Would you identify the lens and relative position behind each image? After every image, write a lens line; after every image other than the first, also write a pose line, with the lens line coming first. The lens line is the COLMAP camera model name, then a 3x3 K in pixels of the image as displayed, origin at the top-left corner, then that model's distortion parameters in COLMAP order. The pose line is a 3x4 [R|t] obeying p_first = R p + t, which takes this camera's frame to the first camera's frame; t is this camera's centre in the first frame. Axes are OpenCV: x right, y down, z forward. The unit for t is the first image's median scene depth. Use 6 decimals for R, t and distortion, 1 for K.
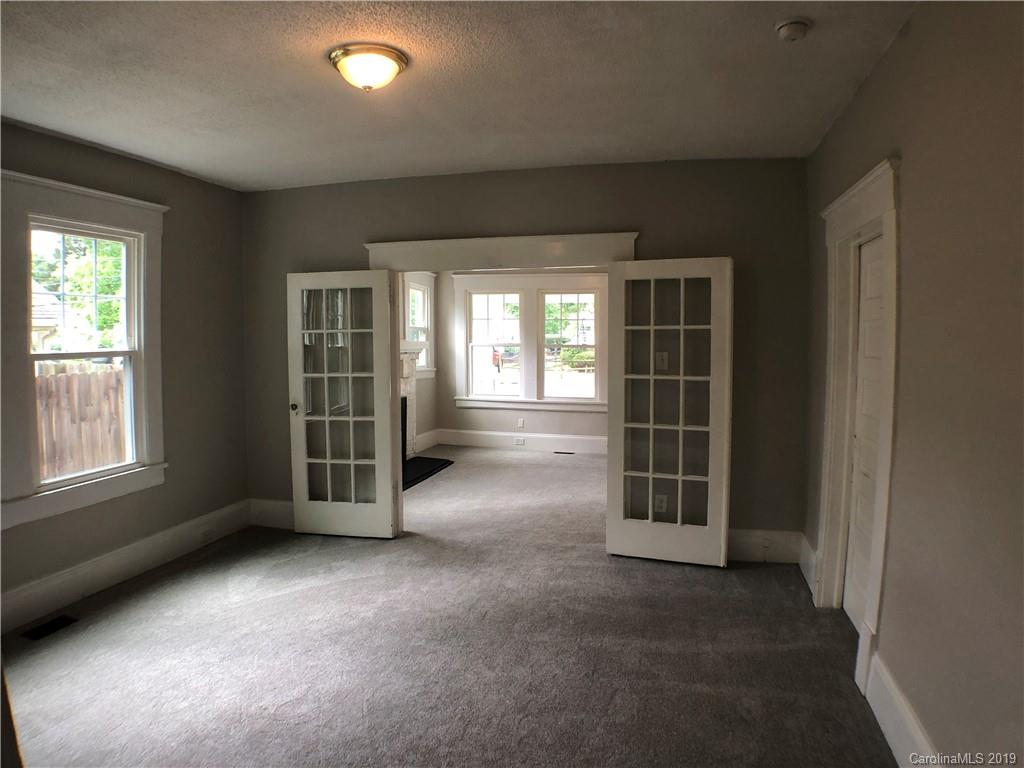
lens RADIAL K [[652.8, 0, 512.0], [0, 652.8, 380.3], [0, 0, 1]] dist [-0.107104, 0.006679]
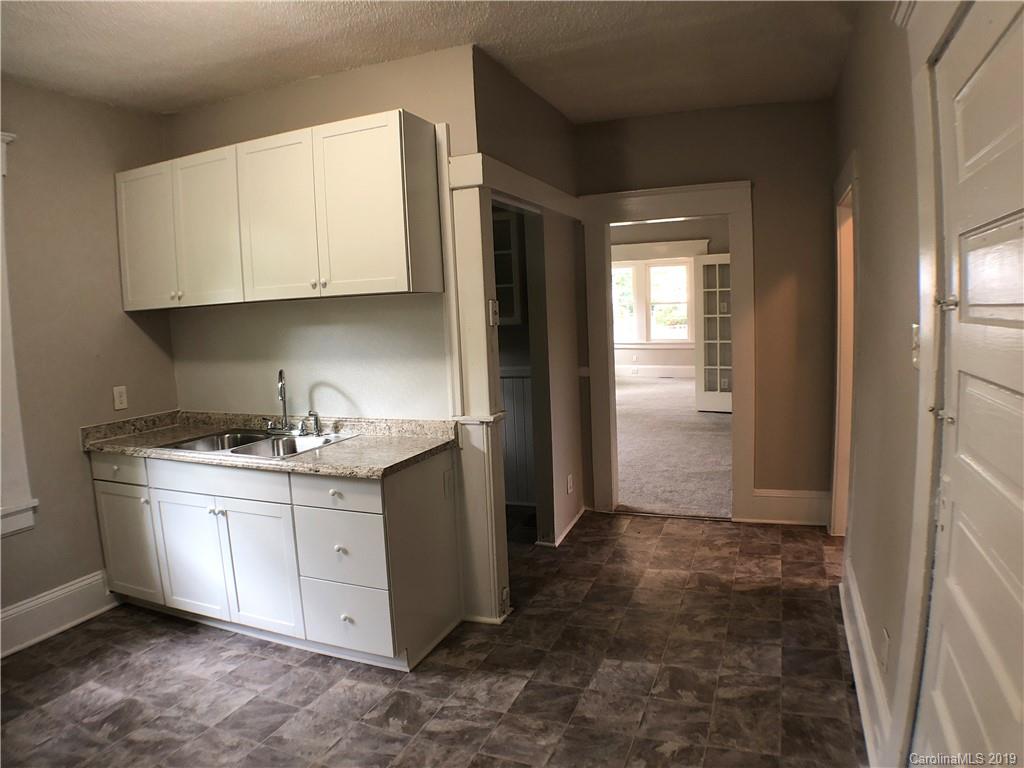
lens RADIAL K [[652.8, 0, 511.3], [0, 652.8, 379.0], [0, 0, 1]] dist [-0.107104, 0.006679]
pose [[0.990189, -0.023837, -0.137689, -0.097522], [0.030815, 0.998335, 0.048769, 0.053491], [0.136297, -0.052533, 0.989274, -0.734886]]
